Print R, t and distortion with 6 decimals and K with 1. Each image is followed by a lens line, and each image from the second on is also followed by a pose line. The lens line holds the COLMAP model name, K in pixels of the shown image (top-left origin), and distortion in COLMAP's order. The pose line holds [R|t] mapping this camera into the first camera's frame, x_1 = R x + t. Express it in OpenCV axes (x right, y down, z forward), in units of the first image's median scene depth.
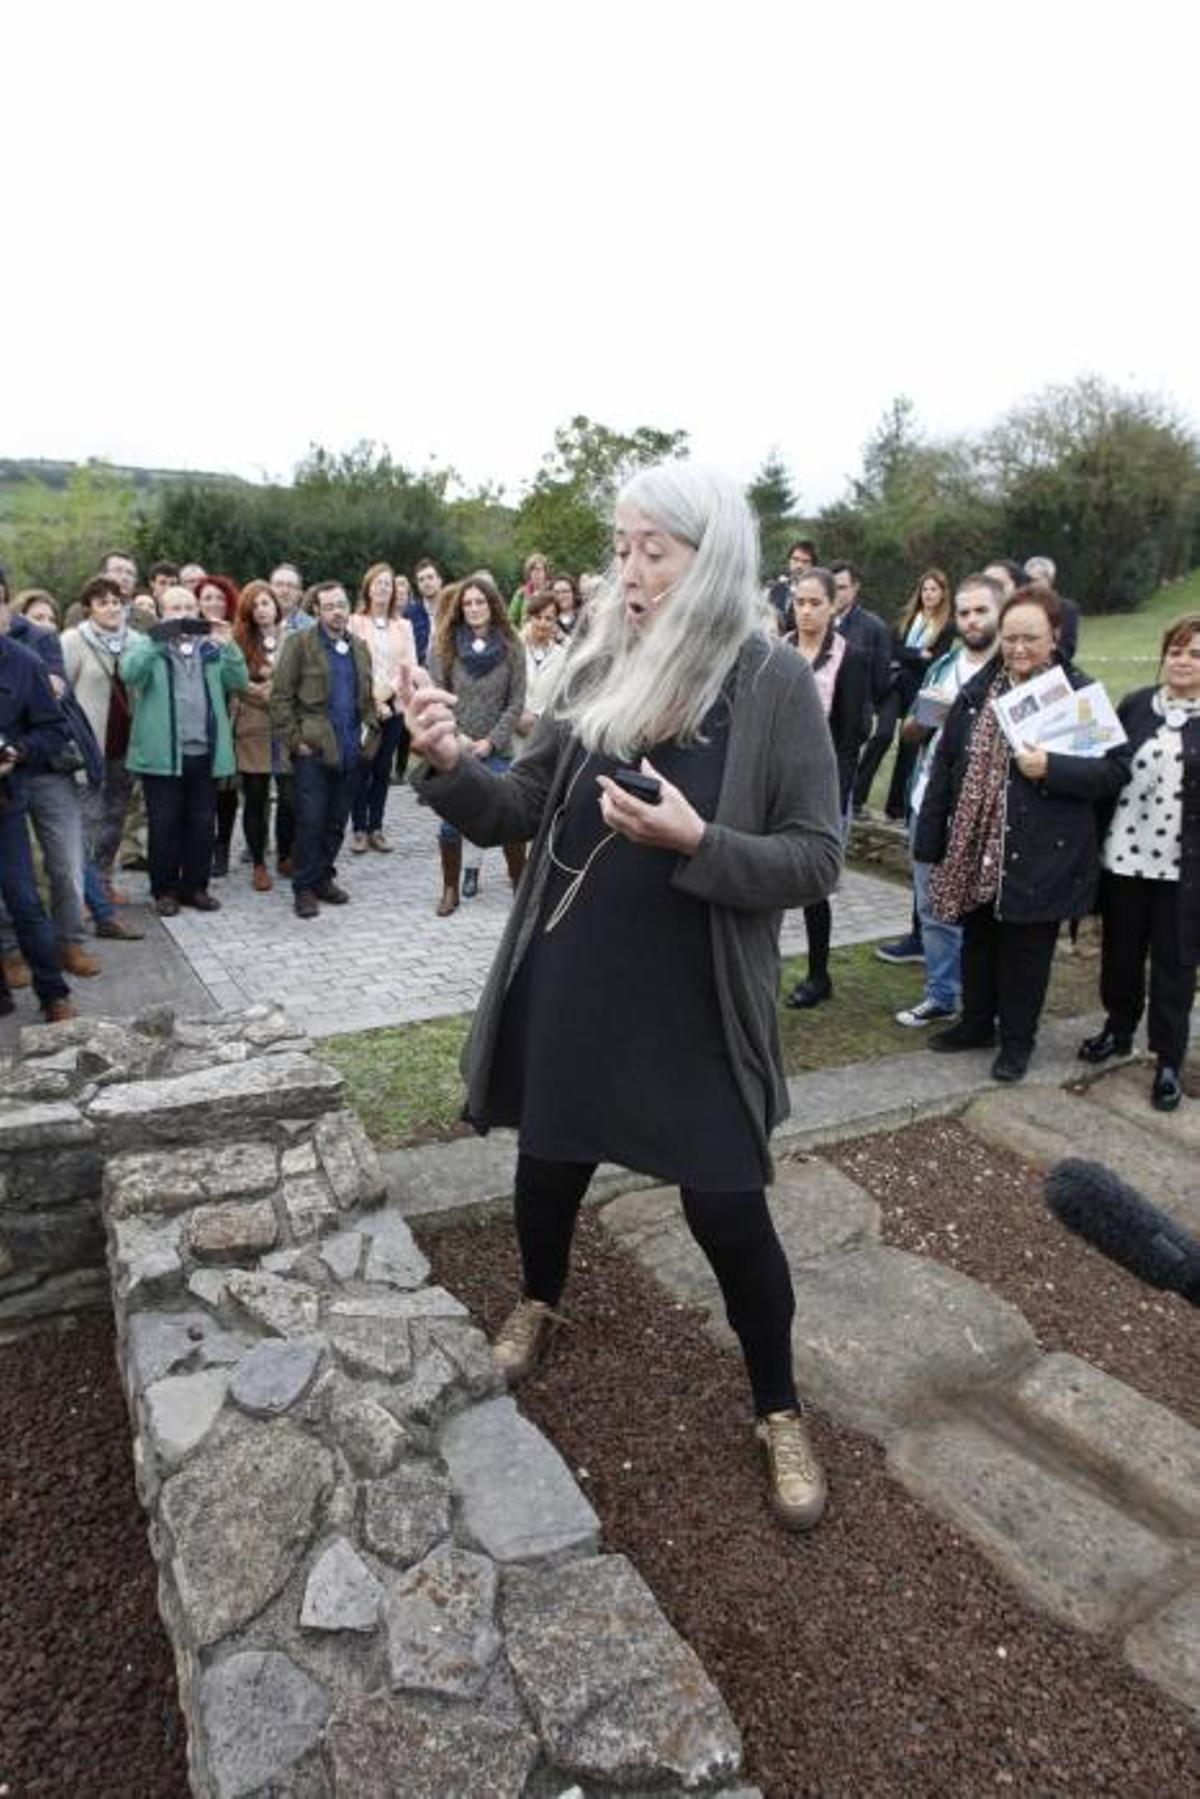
lens RADIAL K [[1037.8, 0, 601.7], [0, 1037.8, 896.3], [0, 0, 1]] dist [-0.072862, 0.052393]
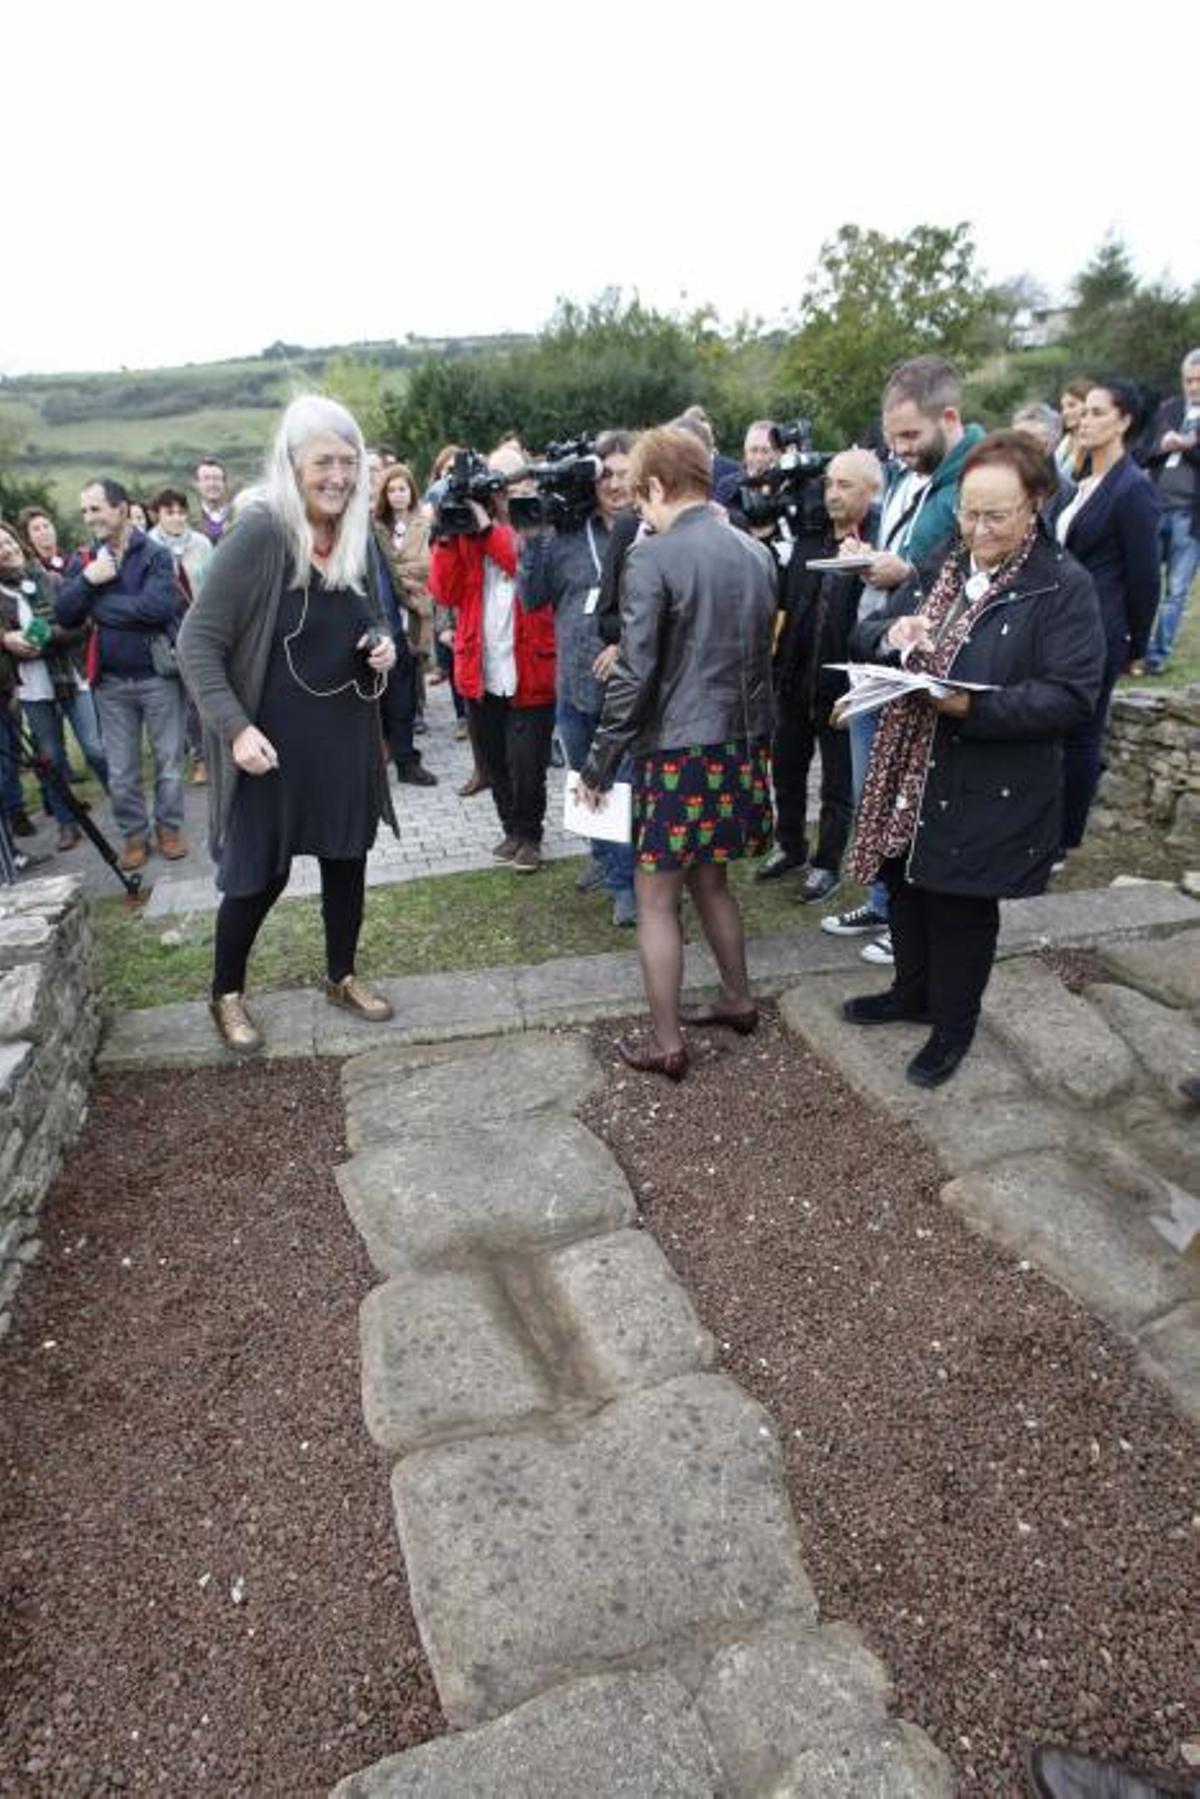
lens RADIAL K [[1037.8, 0, 596.5], [0, 1037.8, 893.8], [0, 0, 1]] dist [-0.072862, 0.052393]
pose [[0.954661, 0.024096, -0.296718, 0.495581], [0.016025, 0.991114, 0.132046, -0.018591], [0.297263, -0.130814, 0.945792, 0.031327]]
